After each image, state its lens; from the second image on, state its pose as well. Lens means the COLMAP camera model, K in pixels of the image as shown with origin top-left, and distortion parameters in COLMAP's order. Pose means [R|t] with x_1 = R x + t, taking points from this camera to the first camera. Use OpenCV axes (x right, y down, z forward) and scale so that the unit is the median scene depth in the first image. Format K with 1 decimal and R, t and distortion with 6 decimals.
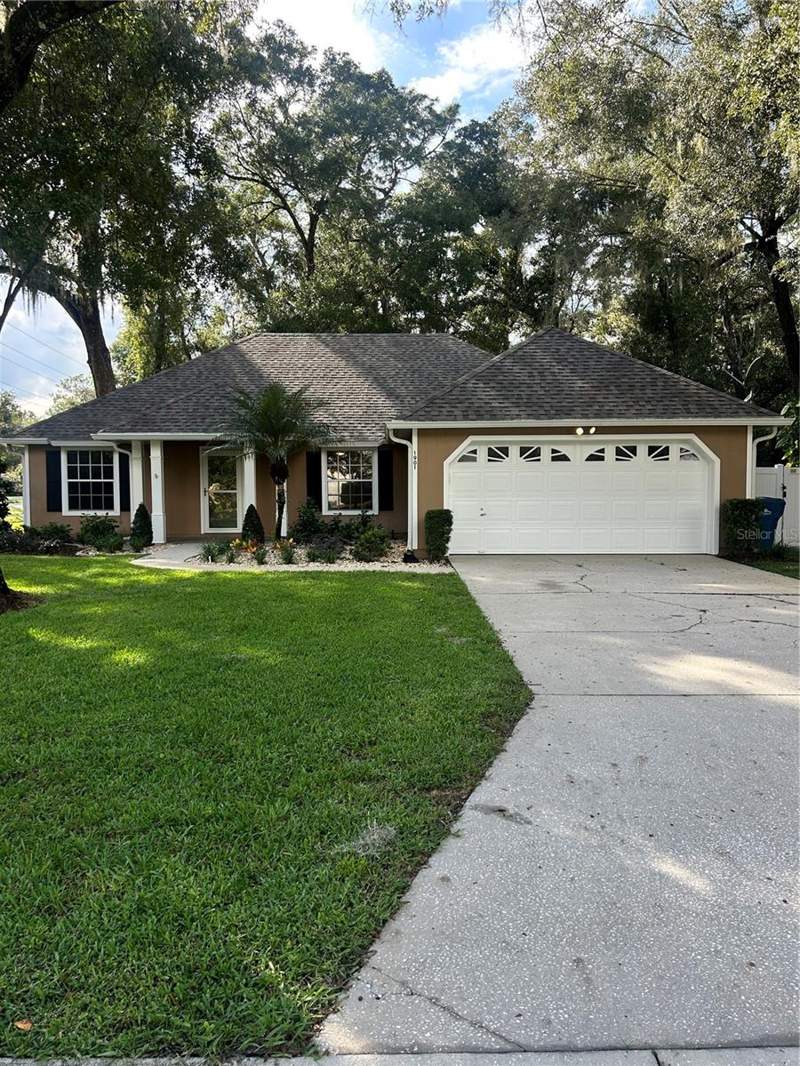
lens RADIAL K [[776.9, 0, 400.0], [0, 776.9, 533.0], [0, 0, 1]] dist [0.081821, -0.000817]
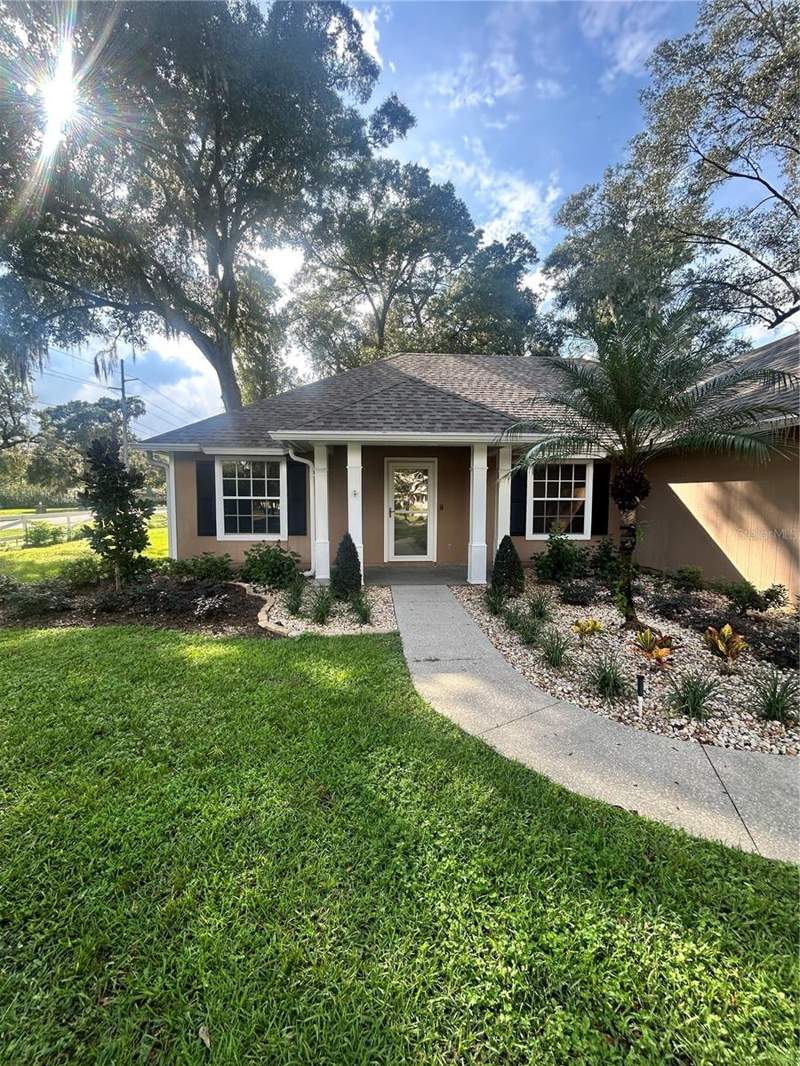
lens RADIAL K [[426.2, 0, 397.1], [0, 426.2, 534.4], [0, 0, 1]] dist [-0.001915, -0.000473]
pose [[0.998723, 0.003947, 0.050361, -0.285408], [-0.005134, 0.999712, 0.023458, -0.042690], [-0.050253, -0.023686, 0.998456, 0.594239]]
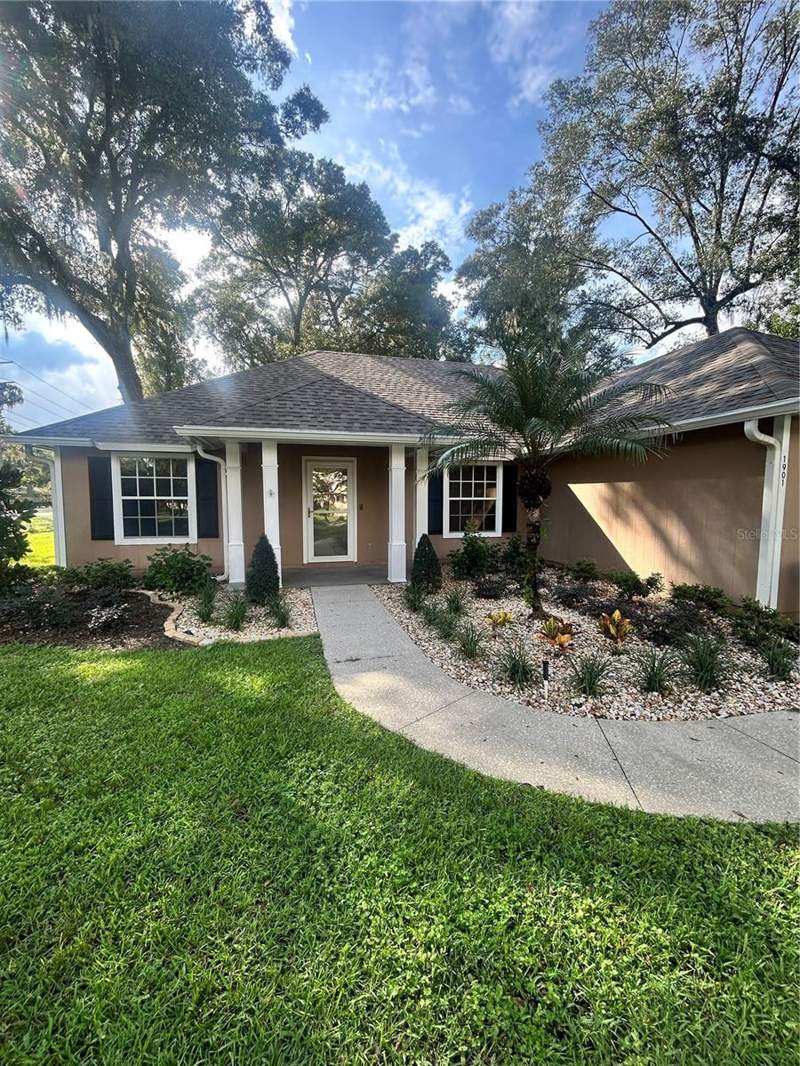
lens RADIAL K [[426.2, 0, 397.1], [0, 426.2, 534.4], [0, 0, 1]] dist [-0.001915, -0.000473]
pose [[0.973085, -0.012932, 0.230083, -0.283225], [0.007561, 0.999678, 0.024210, -0.042666], [-0.230322, -0.021819, 0.972870, 0.593857]]
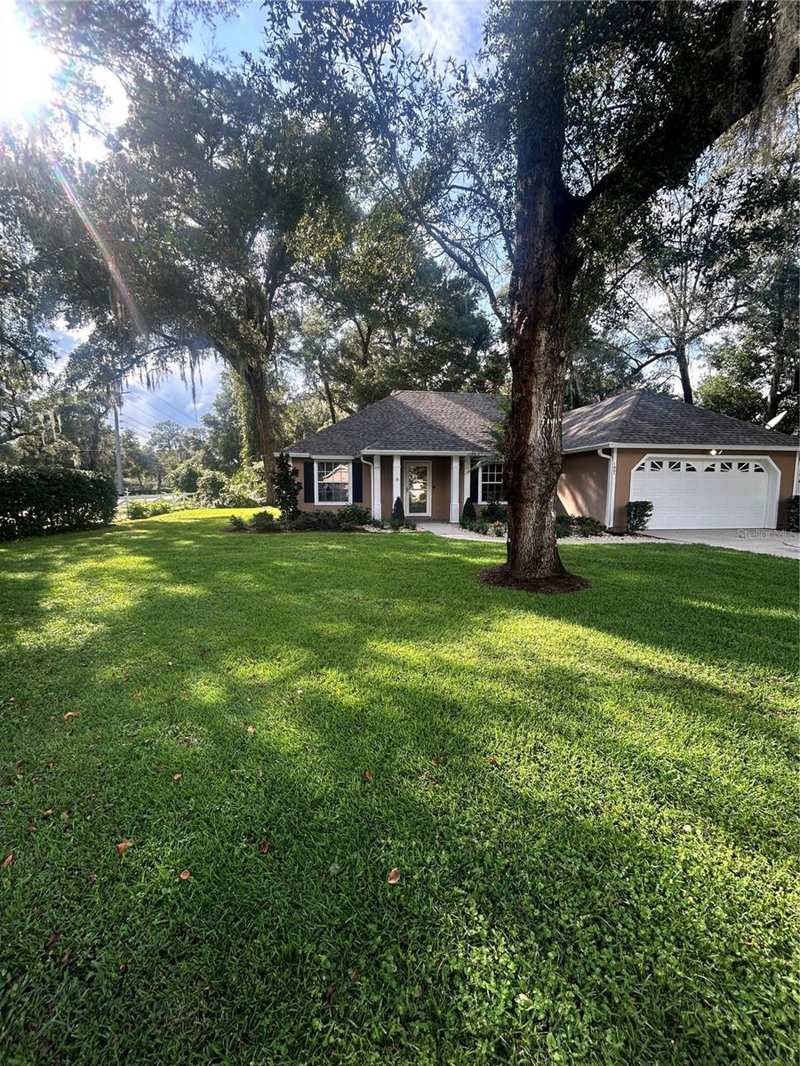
lens RADIAL K [[426.2, 0, 397.1], [0, 426.2, 534.4], [0, 0, 1]] dist [-0.001915, -0.000473]
pose [[0.989671, -0.008724, 0.143088, -0.420134], [0.002036, 0.998901, 0.046821, -0.004365], [-0.143340, -0.046046, 0.988602, 0.181937]]
